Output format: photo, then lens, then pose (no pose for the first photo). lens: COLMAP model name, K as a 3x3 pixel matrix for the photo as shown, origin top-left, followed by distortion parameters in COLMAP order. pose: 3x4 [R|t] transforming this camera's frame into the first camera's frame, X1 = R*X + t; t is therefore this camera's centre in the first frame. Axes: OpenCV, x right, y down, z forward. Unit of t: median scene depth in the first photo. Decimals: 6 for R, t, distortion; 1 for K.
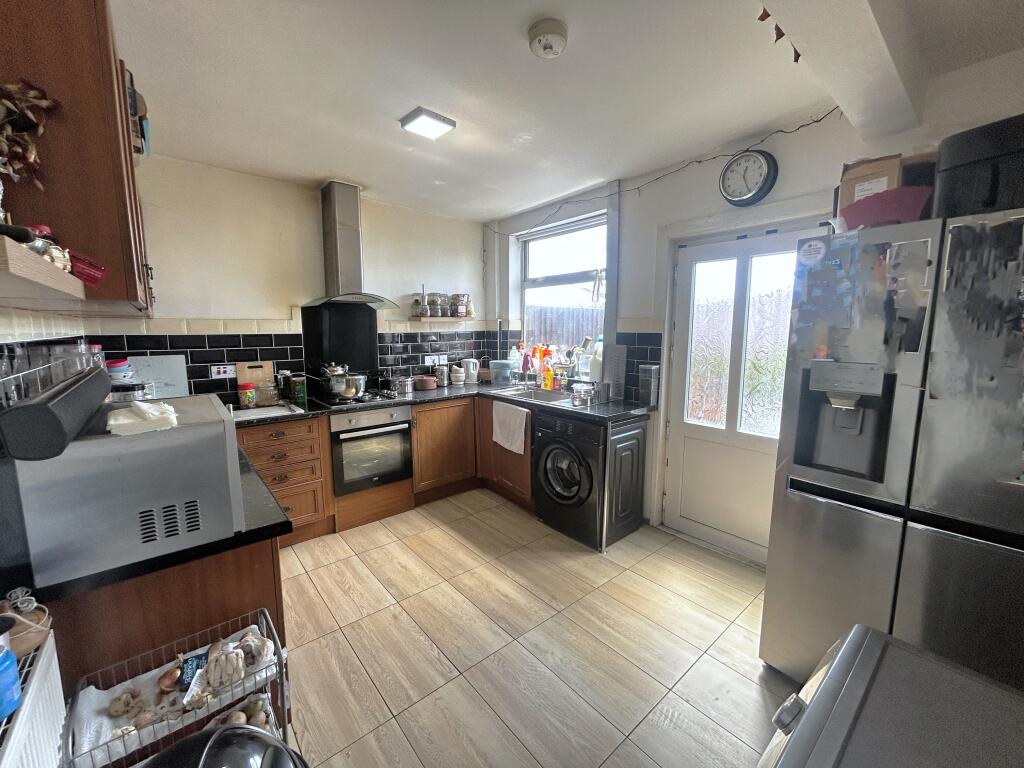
lens RADIAL K [[415.6, 0, 510.7], [0, 415.6, 382.8], [0, 0, 1]] dist [-0.000839, -0.000003]
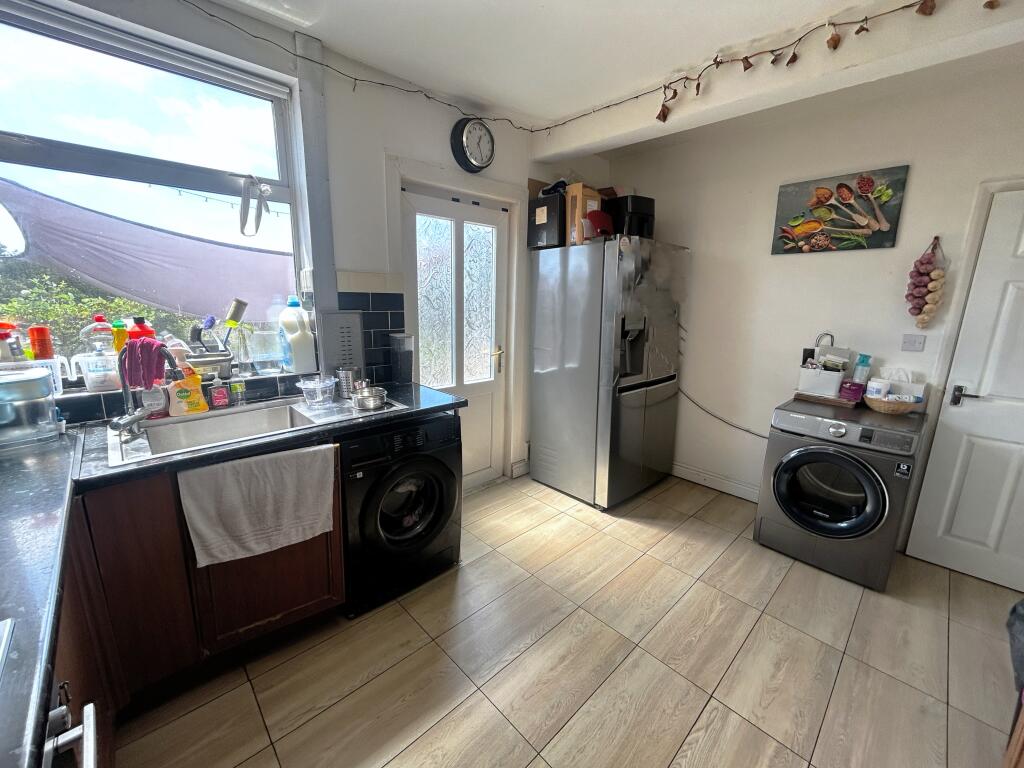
lens RADIAL K [[415.6, 0, 508.3], [0, 415.6, 385.2], [0, 0, 1]] dist [-0.000839, -0.000003]
pose [[-0.056908, -0.213751, 0.975229, -0.468324], [0.114946, 0.968914, 0.219075, -0.094980], [-0.991740, 0.124566, -0.030570, 0.801270]]
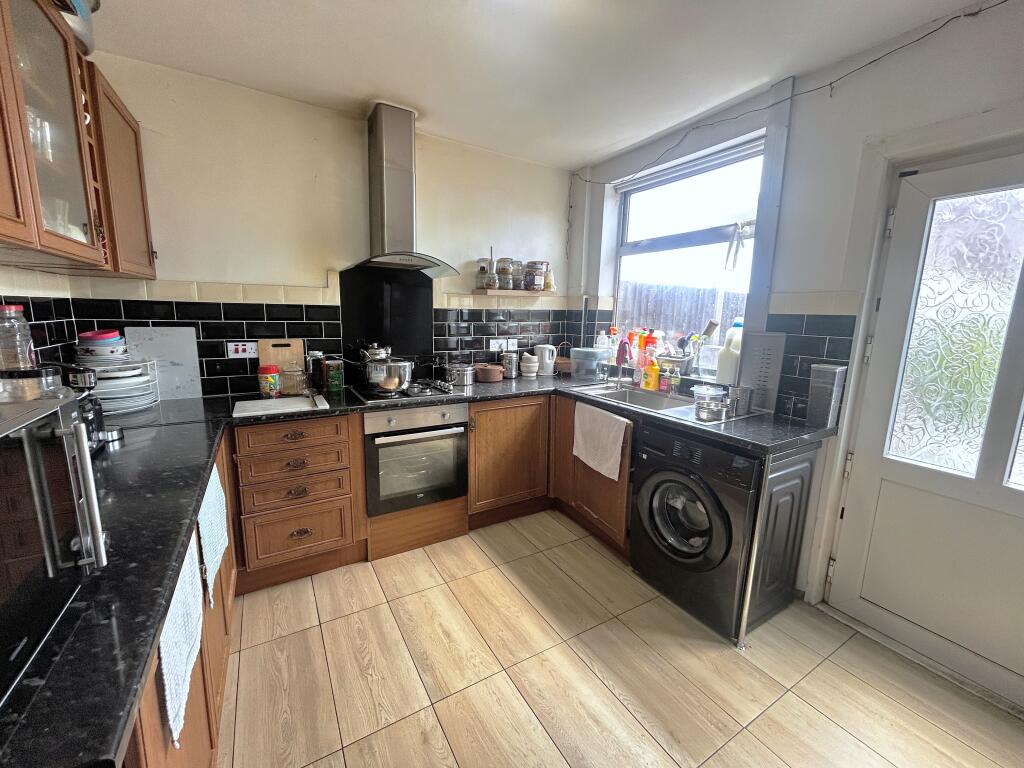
lens RADIAL K [[415.6, 0, 510.0], [0, 415.6, 382.2], [0, 0, 1]] dist [-0.000839, -0.000003]
pose [[0.986408, 0.050514, -0.156360, -0.050605], [-0.045361, 0.998309, 0.036355, -0.016307], [0.157932, -0.028768, 0.987031, 0.275149]]
